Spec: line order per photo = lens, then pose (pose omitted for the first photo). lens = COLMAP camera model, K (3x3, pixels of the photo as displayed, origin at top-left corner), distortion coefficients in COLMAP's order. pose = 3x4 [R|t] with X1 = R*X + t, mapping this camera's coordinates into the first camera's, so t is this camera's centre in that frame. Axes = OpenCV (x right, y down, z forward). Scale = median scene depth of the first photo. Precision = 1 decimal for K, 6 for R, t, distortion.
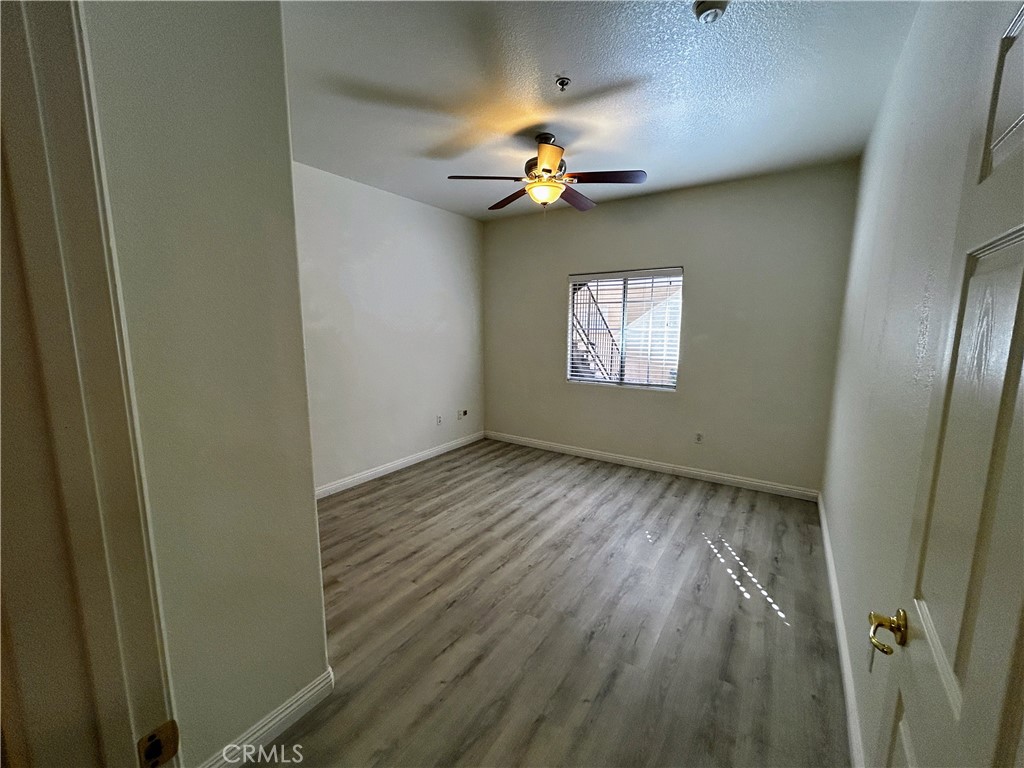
lens RADIAL K [[414.0, 0, 513.3], [0, 414.0, 385.9], [0, 0, 1]] dist [-0.001412, 0.000393]
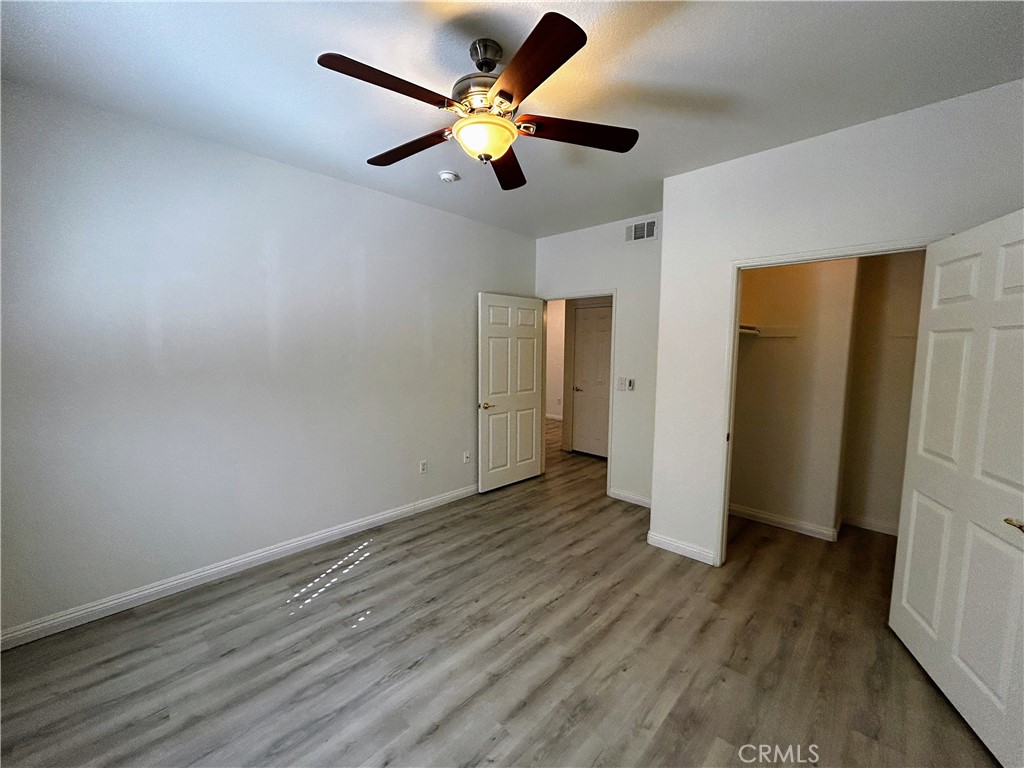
lens RADIAL K [[414.0, 0, 513.3], [0, 414.0, 385.9], [0, 0, 1]] dist [-0.001412, 0.000393]
pose [[-0.985583, -0.027008, 0.167022, -0.077266], [0.014455, 0.970126, 0.242172, -0.258538], [-0.168573, 0.241095, -0.955749, 1.658022]]
